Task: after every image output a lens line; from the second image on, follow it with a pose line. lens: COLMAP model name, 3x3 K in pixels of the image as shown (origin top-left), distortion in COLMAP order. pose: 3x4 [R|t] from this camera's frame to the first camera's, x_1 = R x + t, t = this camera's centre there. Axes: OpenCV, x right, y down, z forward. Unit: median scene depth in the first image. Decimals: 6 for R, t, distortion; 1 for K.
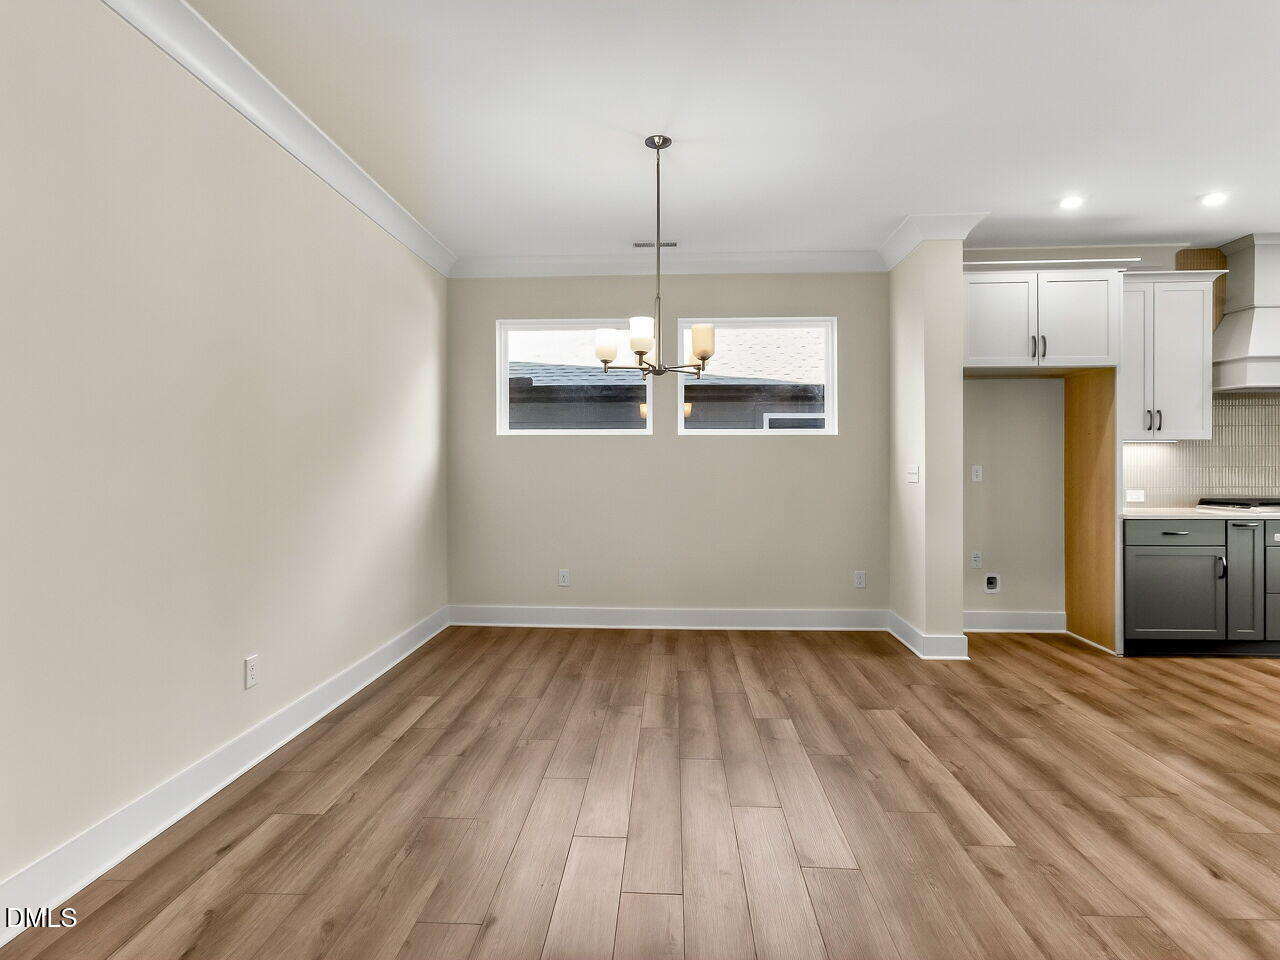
lens RADIAL K [[679.6, 0, 634.0], [0, 679.6, 467.3], [0, 0, 1]] dist [-0.001934, -0.001673]
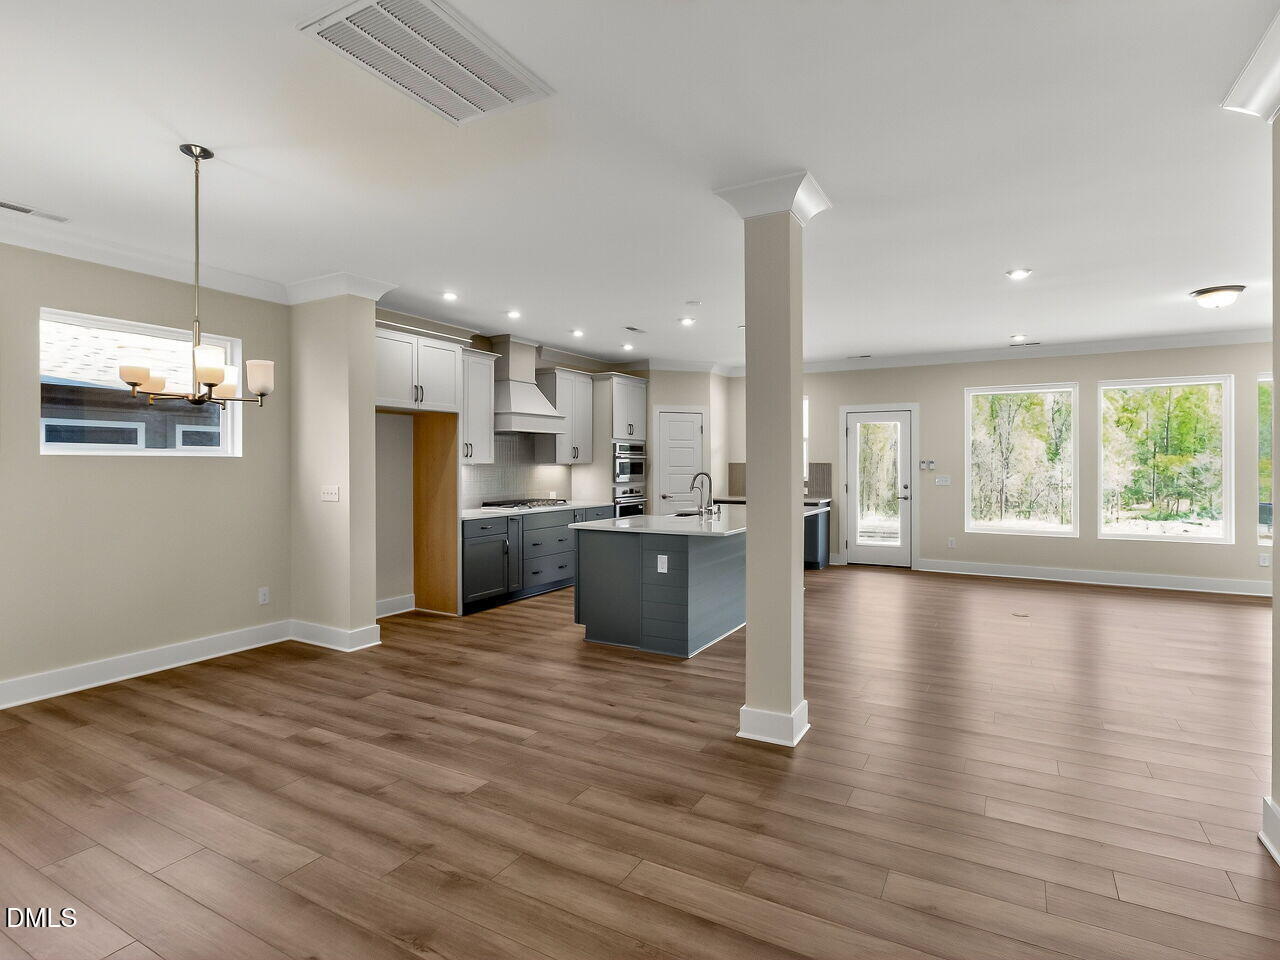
lens RADIAL K [[679.6, 0, 631.6], [0, 679.6, 478.8], [0, 0, 1]] dist [-0.001934, -0.001673]
pose [[0.441132, -0.019406, 0.897233, -0.413734], [0.002174, 0.999786, 0.020555, -0.040888], [-0.897440, -0.007116, 0.441080, 0.047645]]
